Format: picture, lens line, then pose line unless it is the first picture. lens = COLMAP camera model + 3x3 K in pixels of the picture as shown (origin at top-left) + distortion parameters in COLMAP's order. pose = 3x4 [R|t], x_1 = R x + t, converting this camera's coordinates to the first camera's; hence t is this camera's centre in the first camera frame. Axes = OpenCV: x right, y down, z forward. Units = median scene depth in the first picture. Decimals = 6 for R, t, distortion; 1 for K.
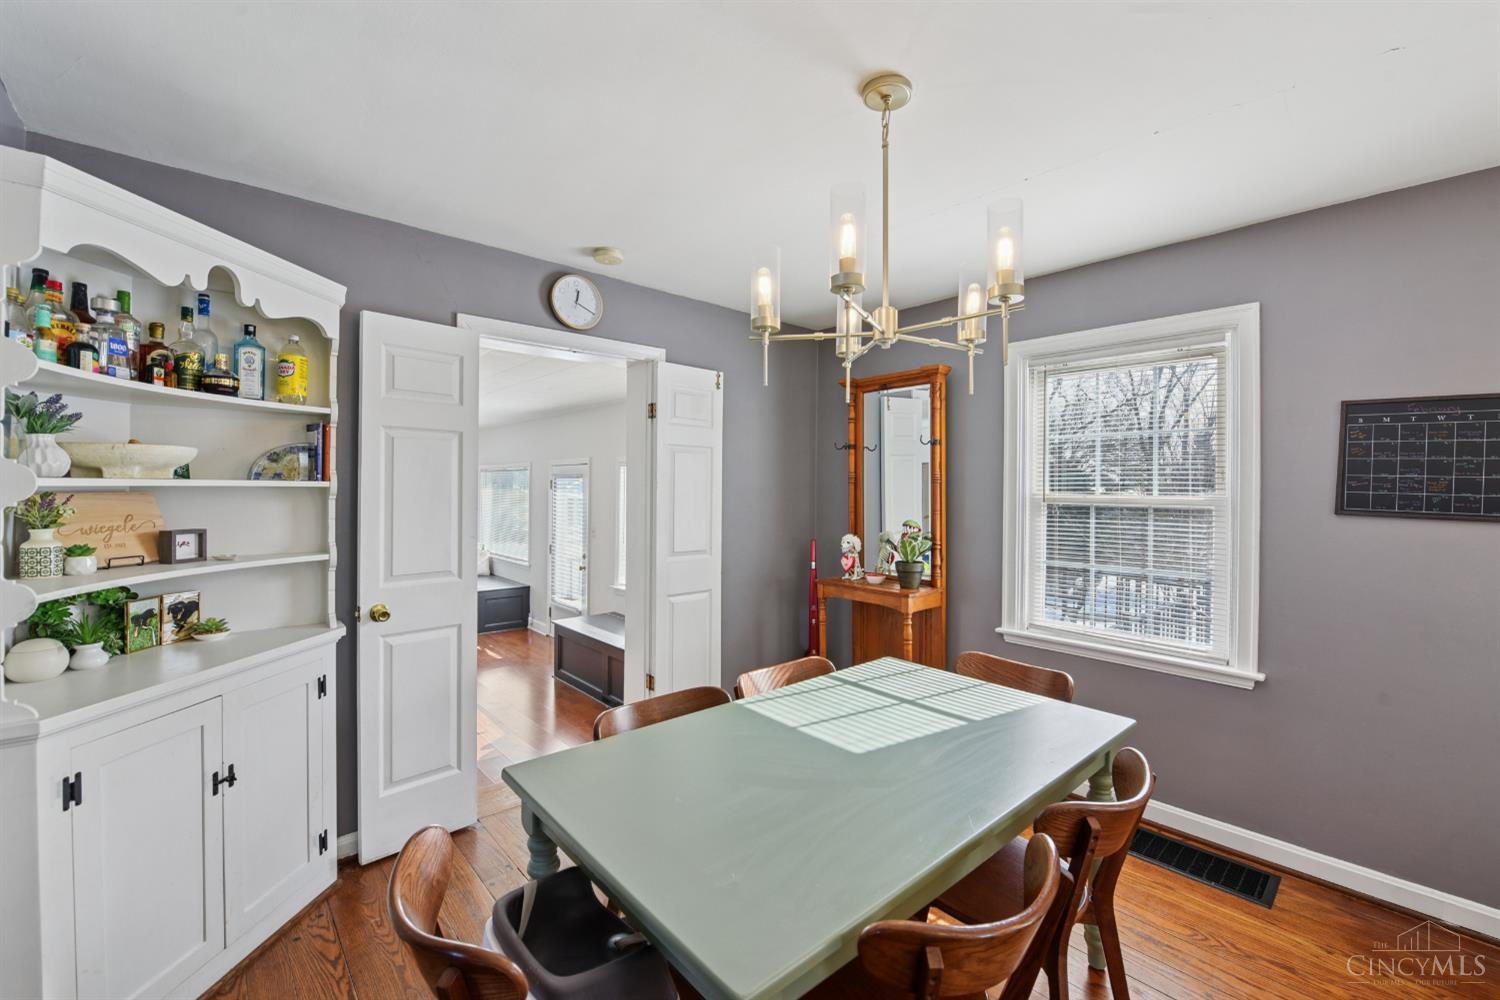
lens RADIAL K [[621.2, 0, 770.1], [0, 621.2, 499.4], [0, 0, 1]] dist [-0.020221, -0.000334]
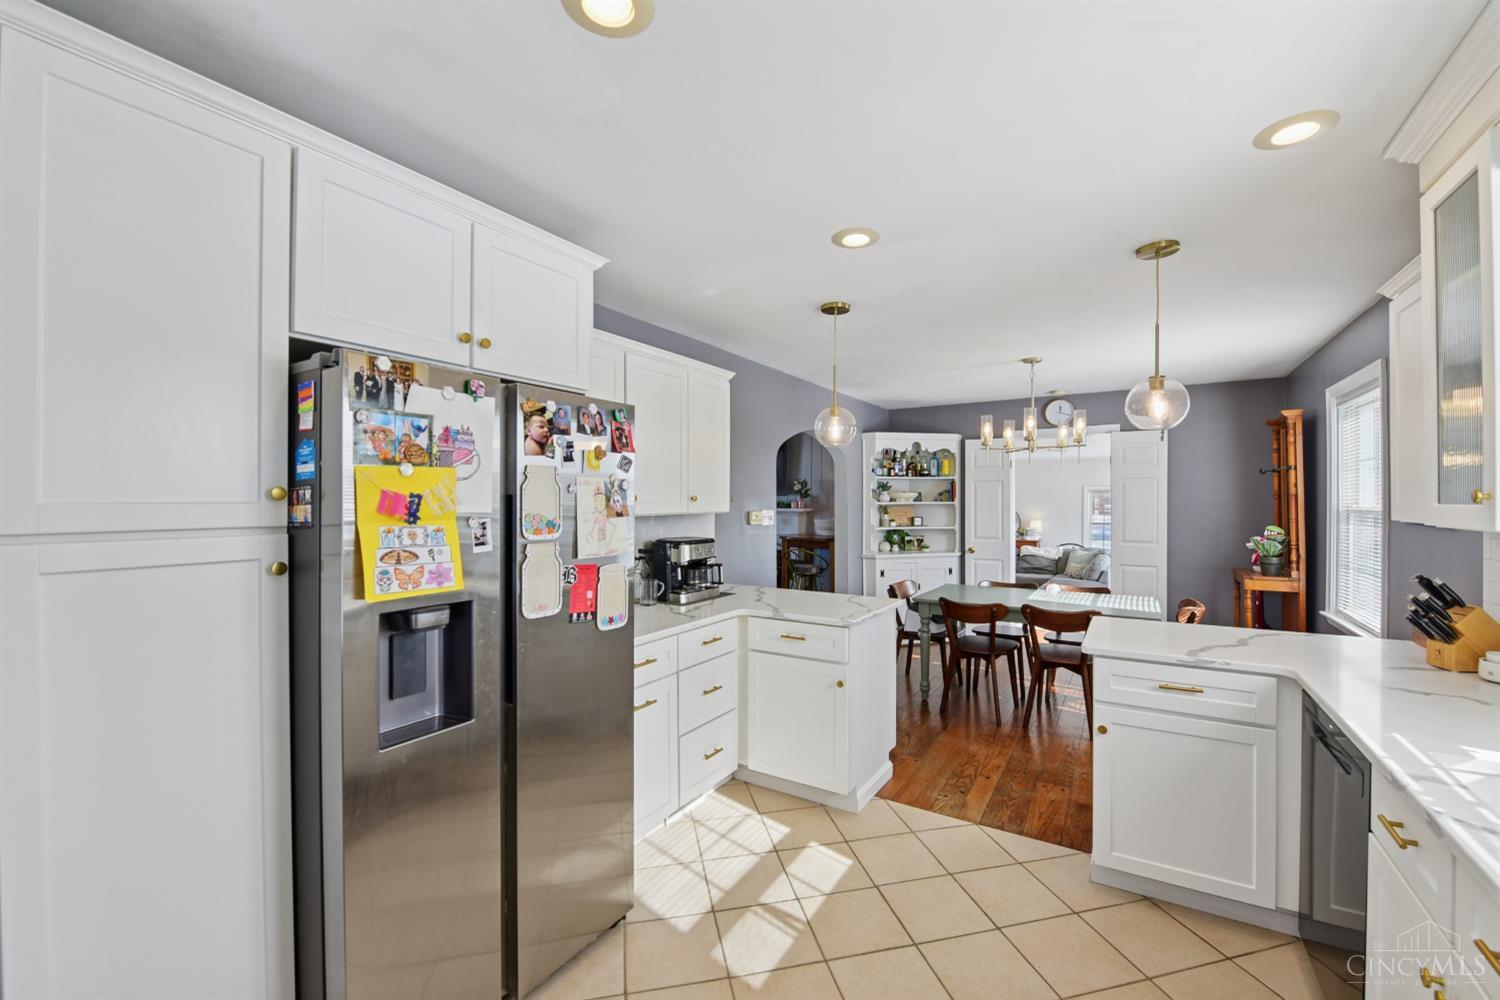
lens RADIAL K [[605.9, 0, 750.0], [0, 605.9, 500.0], [0, 0, 1]] dist [-0.019660, -0.000048]
pose [[0.255881, -0.009246, -0.966664, 1.948102], [-0.010538, 0.999868, -0.012353, 0.008704], [0.966651, 0.013348, 0.255750, -0.725583]]
